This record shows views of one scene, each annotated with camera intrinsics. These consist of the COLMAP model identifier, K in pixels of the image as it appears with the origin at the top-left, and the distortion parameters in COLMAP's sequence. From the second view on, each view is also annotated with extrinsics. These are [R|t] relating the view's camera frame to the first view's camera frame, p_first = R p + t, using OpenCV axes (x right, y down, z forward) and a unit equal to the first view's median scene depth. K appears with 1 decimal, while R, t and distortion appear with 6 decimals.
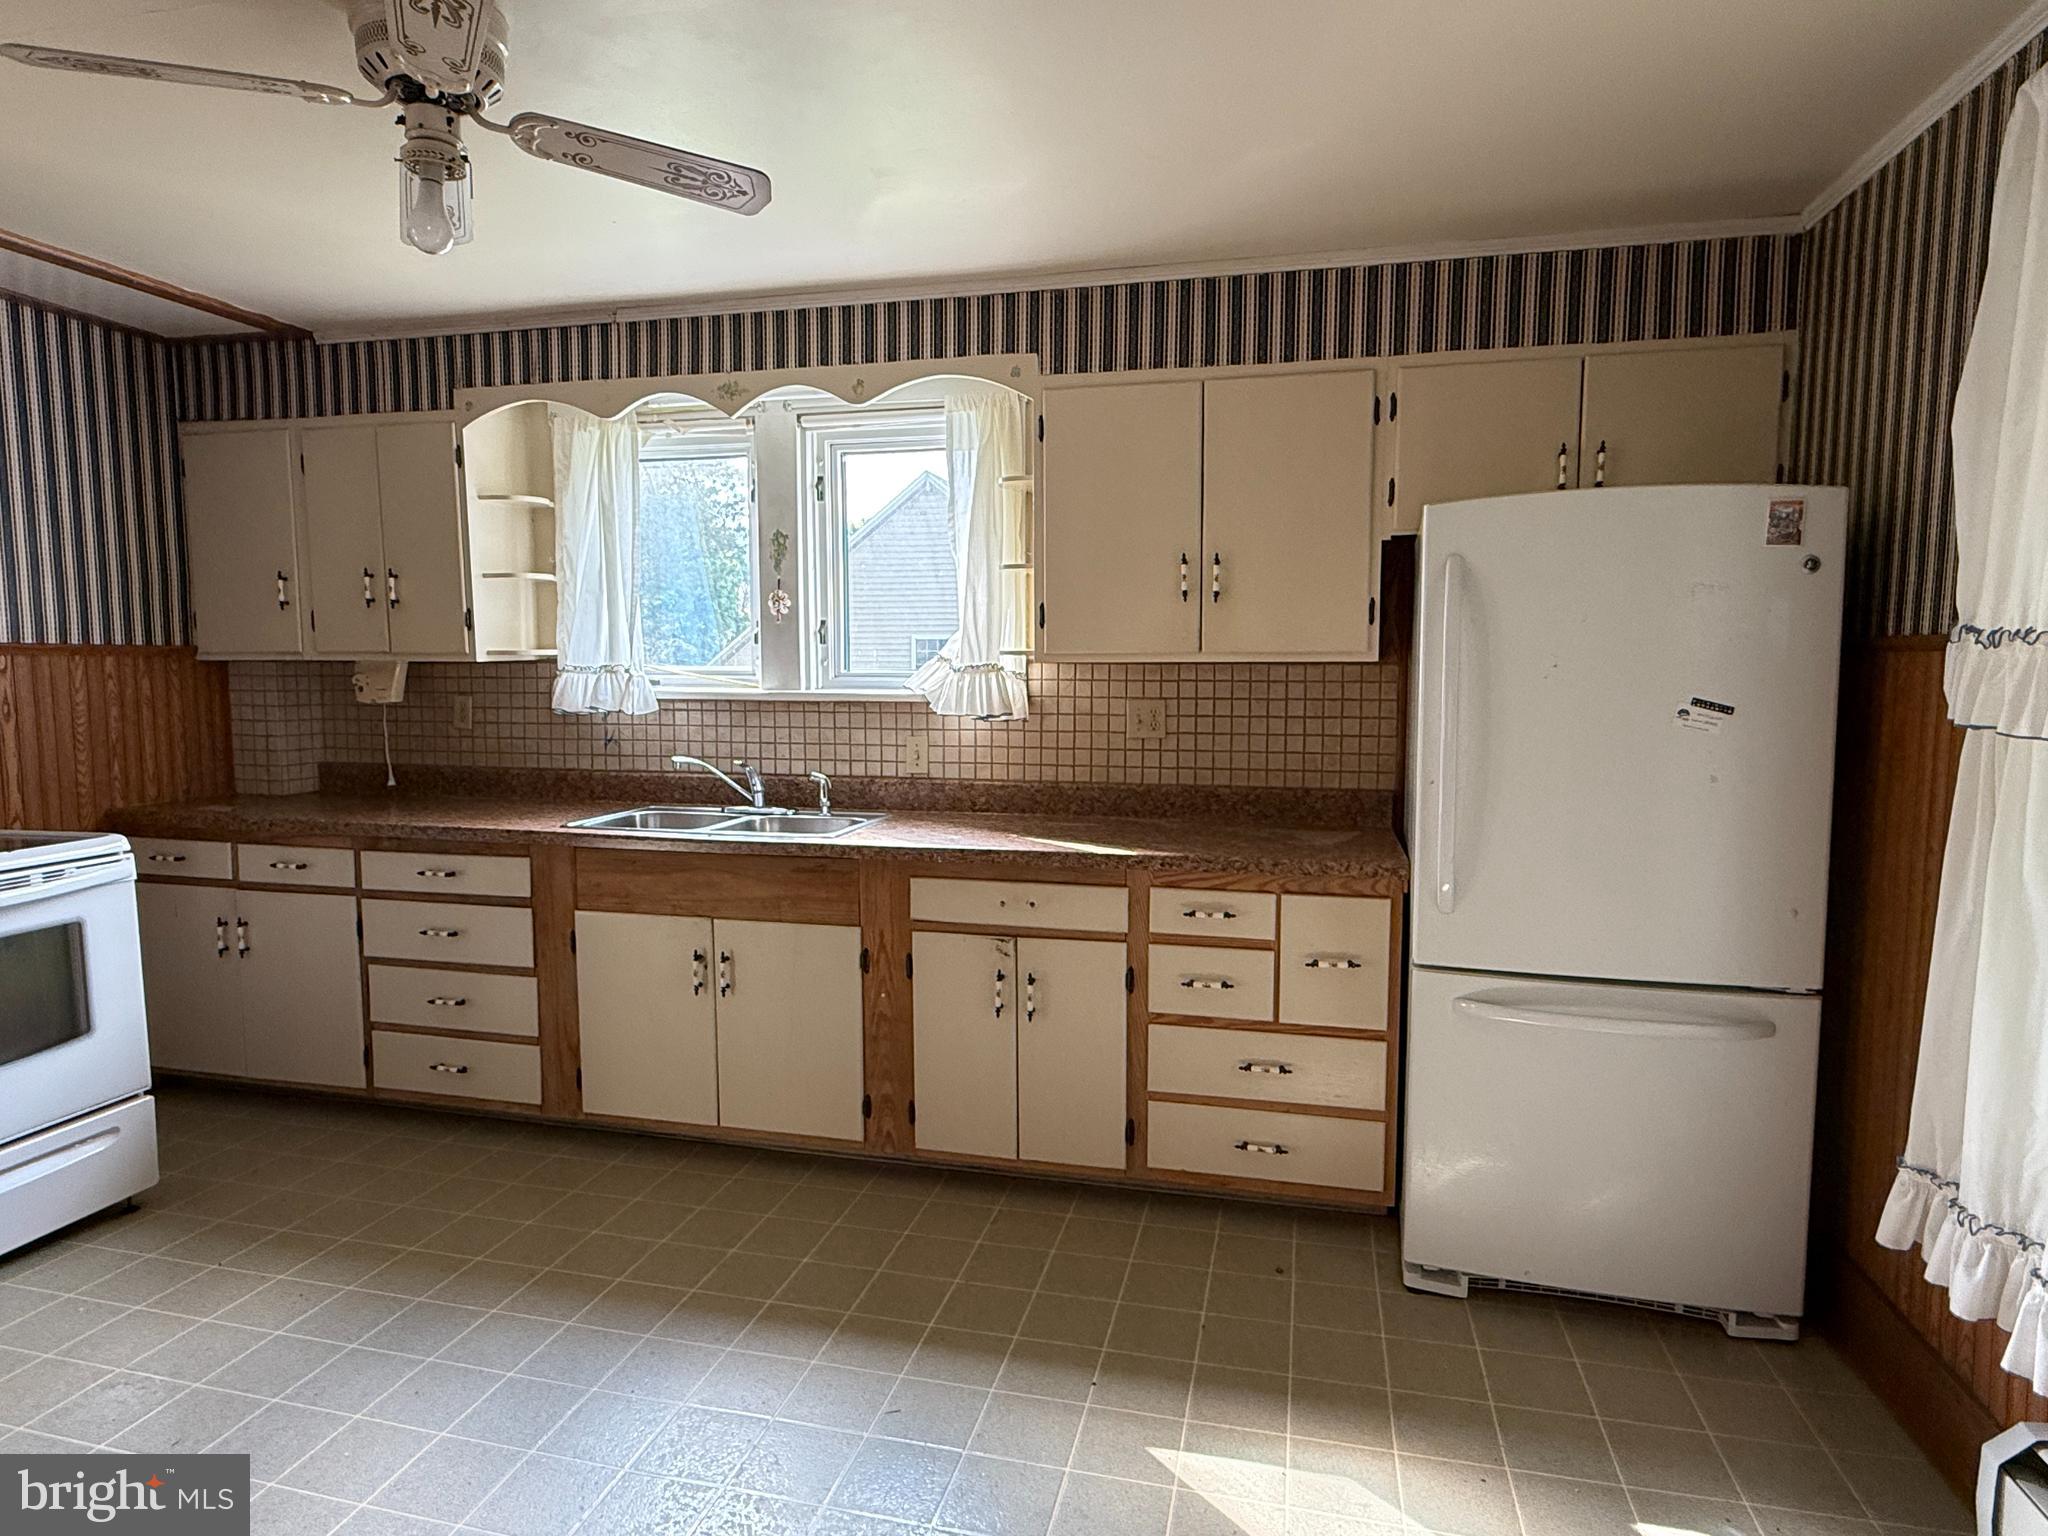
lens RADIAL K [[1175.1, 0, 1012.3], [0, 1175.1, 764.0], [0, 0, 1]] dist [0.001148, -0.000722]
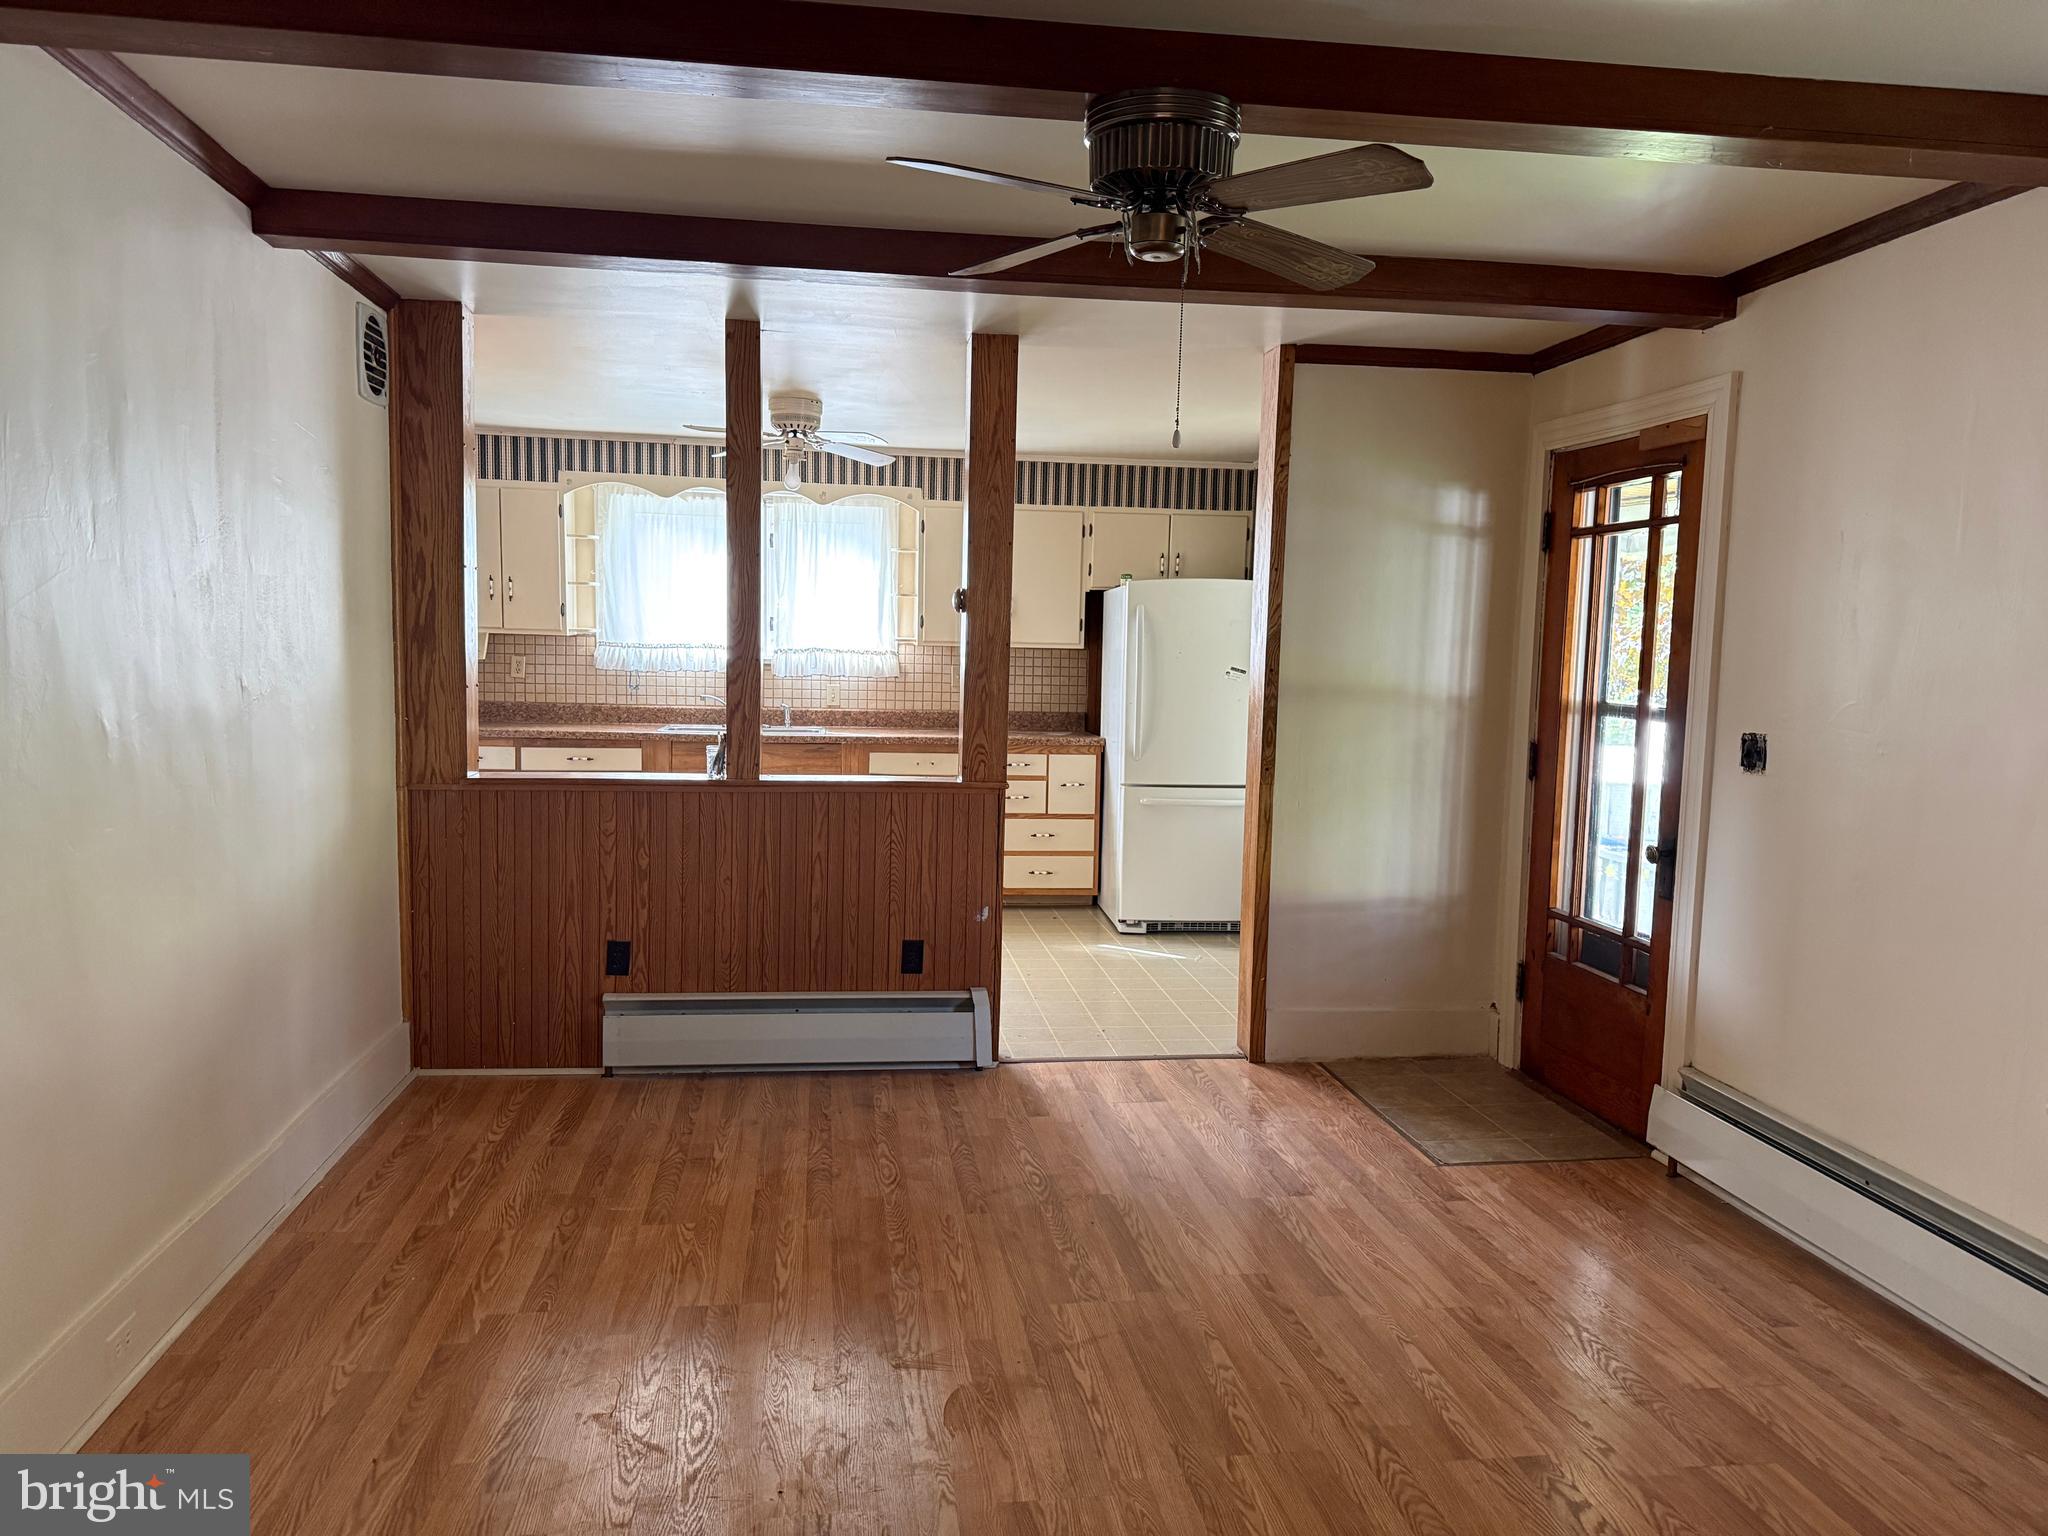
lens RADIAL K [[1460.3, 0, 1025.3], [0, 1460.3, 780.5], [0, 0, 1]] dist [0.074499, -0.062017]
pose [[0.926700, -0.011882, 0.375615, -0.665326], [0.008538, 0.999908, 0.010567, 0.104017], [-0.375706, -0.006585, 0.926716, -1.199719]]
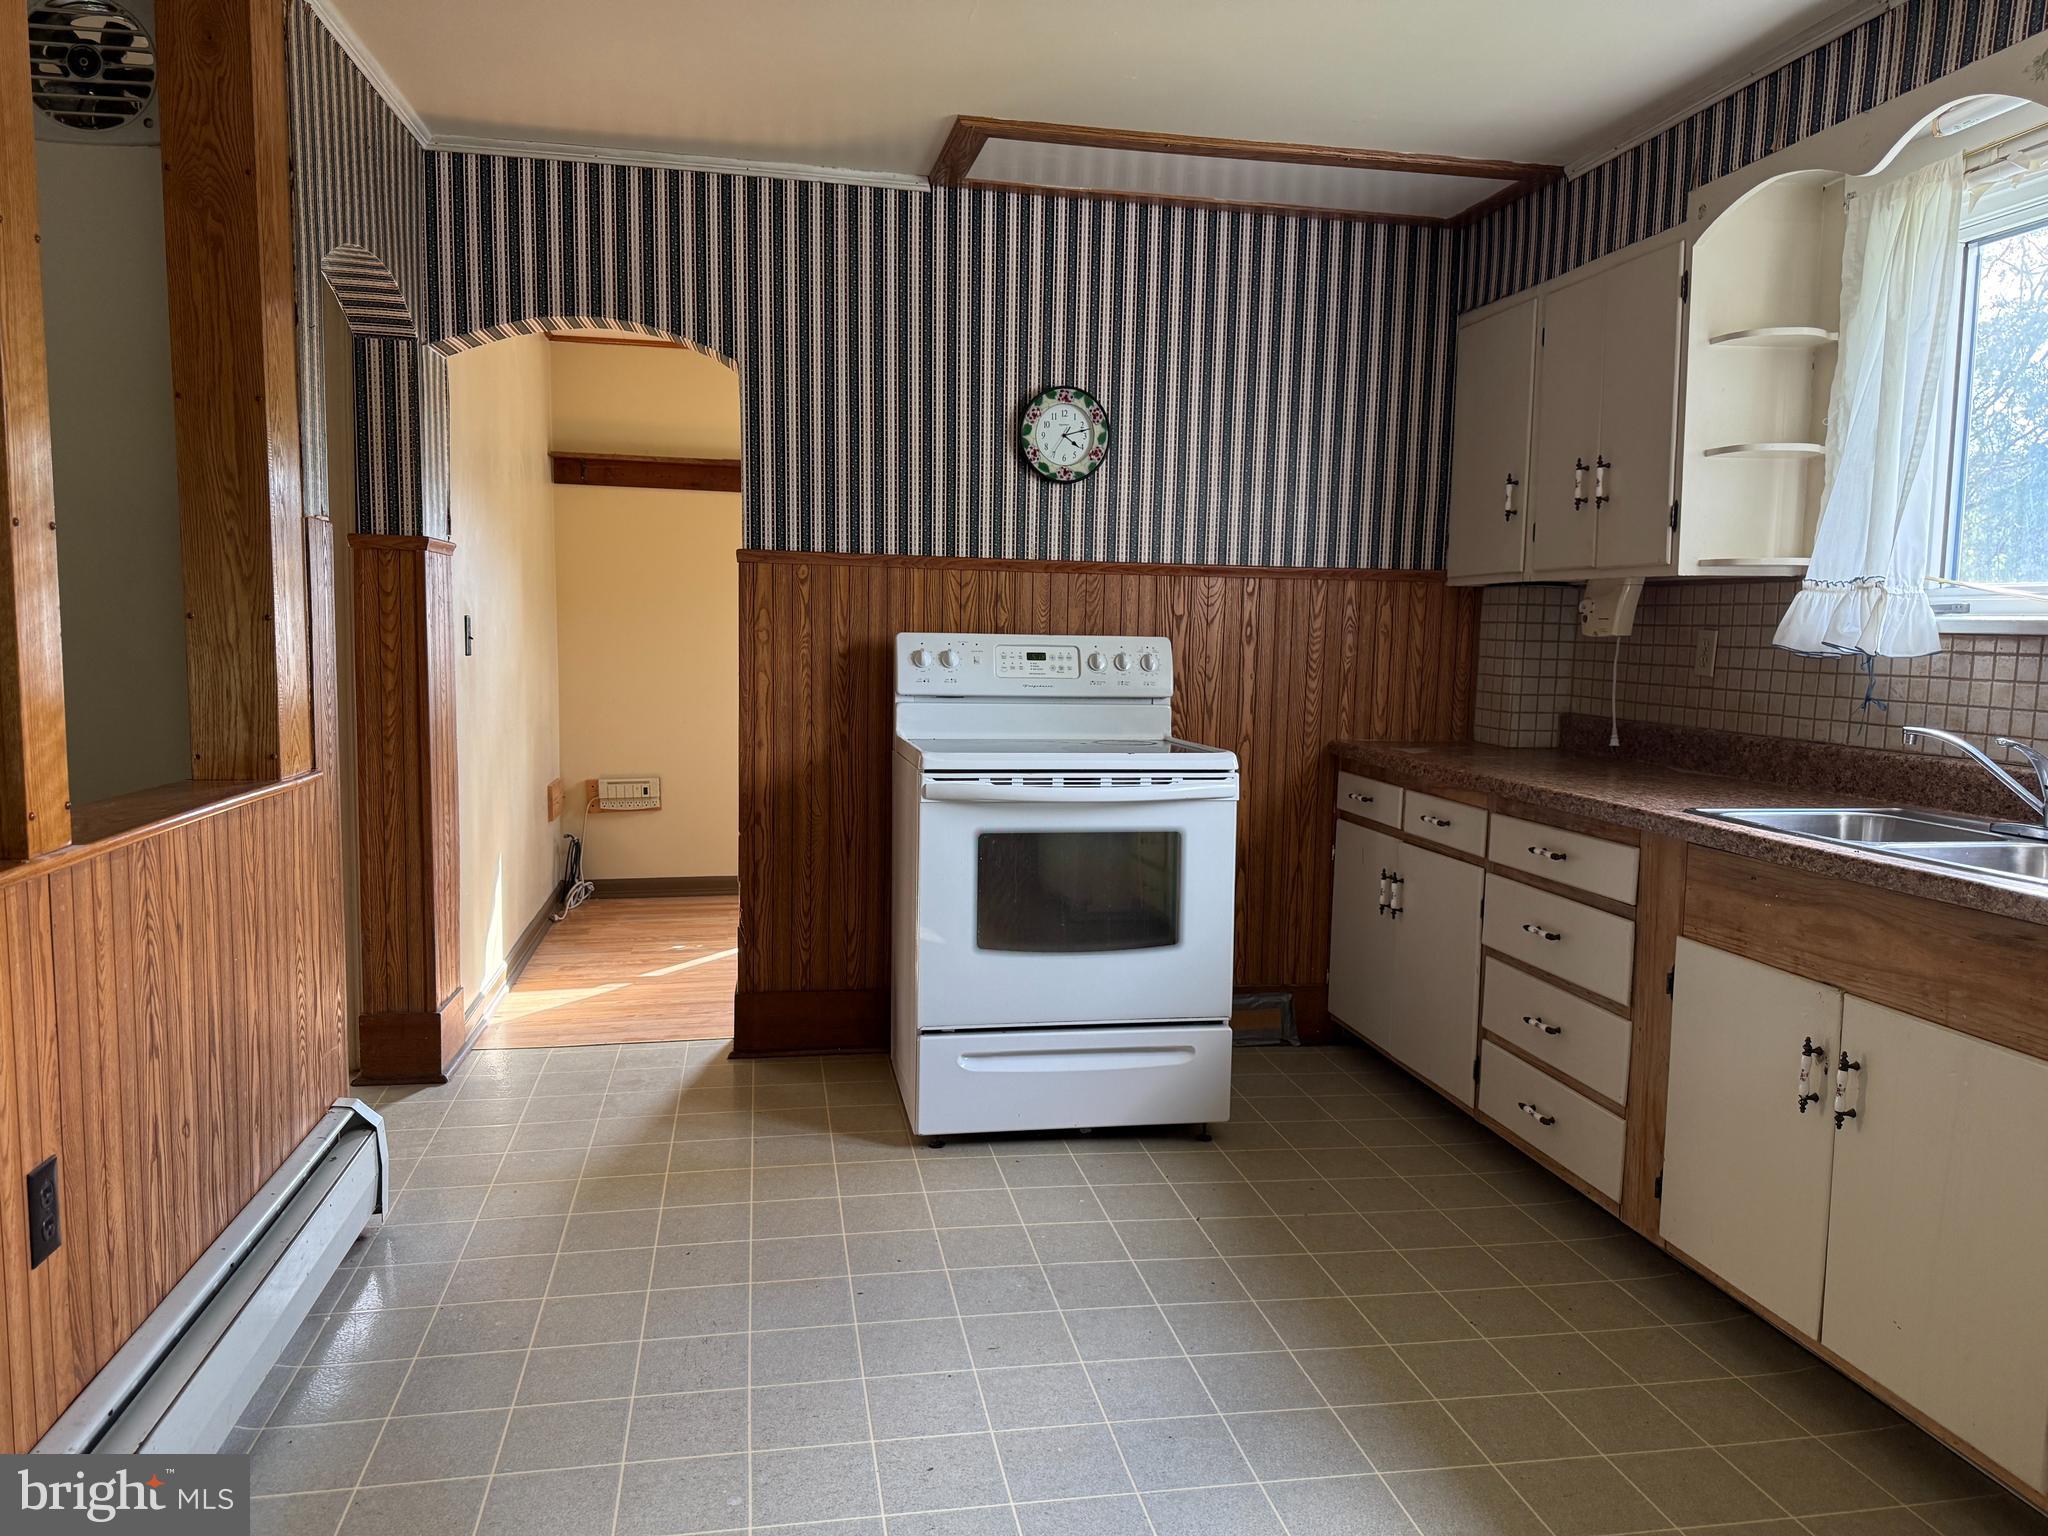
lens RADIAL K [[1460.3, 0, 1020.5], [0, 1460.3, 771.0], [0, 0, 1]] dist [0.074499, -0.062017]
pose [[0.412578, 0.097244, -0.905717, 0.215185], [-0.098004, 0.993253, 0.061999, 0.014581], [0.905635, 0.063184, 0.419324, 0.281139]]
